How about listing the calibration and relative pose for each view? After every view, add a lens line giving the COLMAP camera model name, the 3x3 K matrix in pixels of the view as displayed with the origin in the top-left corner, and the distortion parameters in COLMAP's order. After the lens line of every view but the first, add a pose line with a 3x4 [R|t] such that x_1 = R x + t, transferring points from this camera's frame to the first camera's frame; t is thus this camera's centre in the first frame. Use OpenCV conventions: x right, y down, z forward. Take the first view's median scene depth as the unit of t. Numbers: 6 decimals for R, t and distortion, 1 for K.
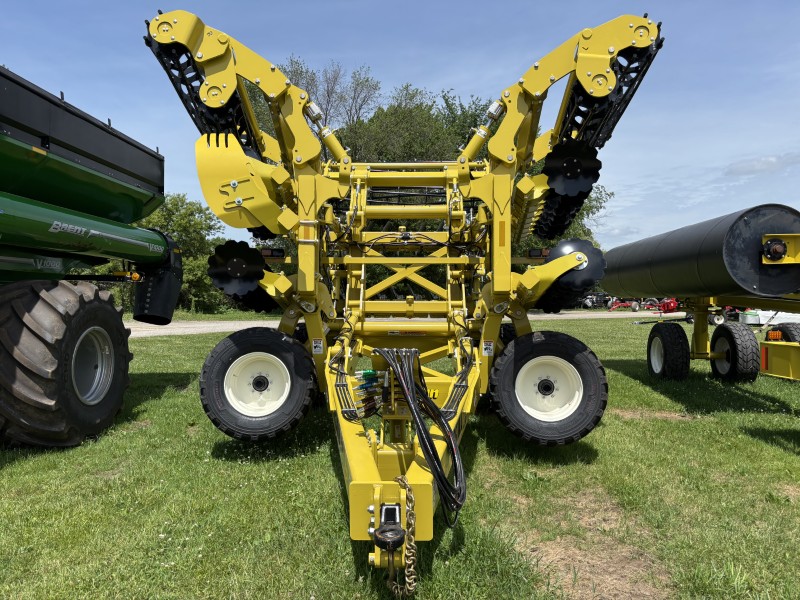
lens RADIAL K [[604.2, 0, 397.2], [0, 604.2, 300.3], [0, 0, 1]] dist [0.025165, -0.004070]
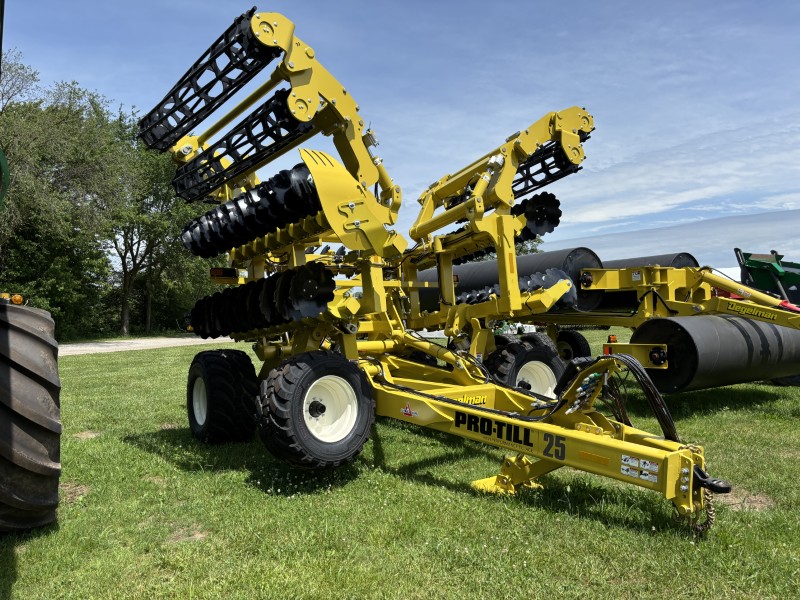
lens RADIAL K [[604.2, 0, 397.2], [0, 604.2, 300.3], [0, 0, 1]] dist [0.025165, -0.004070]
pose [[0.812671, -0.003345, 0.582713, -0.713393], [0.026212, 0.999181, -0.030820, -0.003234], [-0.582133, 0.040321, 0.812093, 0.142948]]
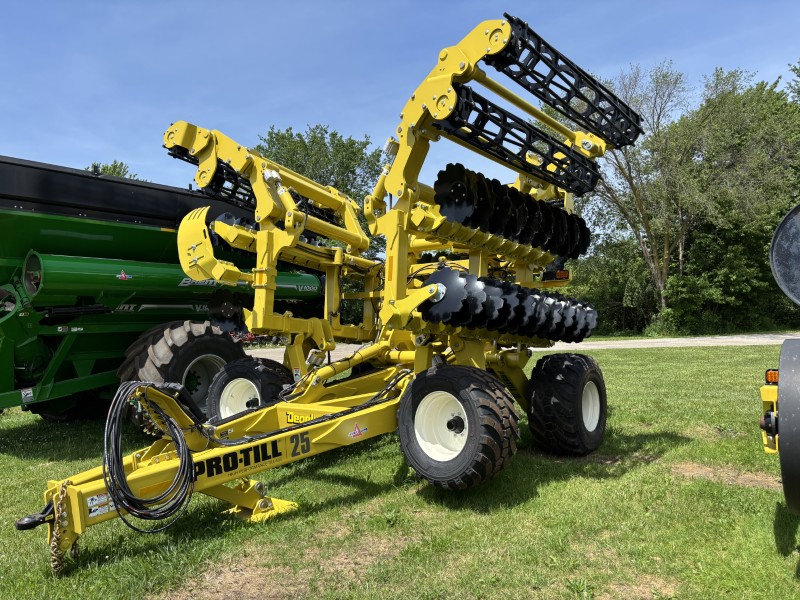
lens RADIAL K [[604.2, 0, 397.2], [0, 604.2, 300.3], [0, 0, 1]] dist [0.025165, -0.004070]
pose [[0.819447, -0.042071, -0.571609, 0.742915], [0.024185, 0.998952, -0.038853, -0.016312], [0.572645, 0.018014, 0.819606, 0.175426]]
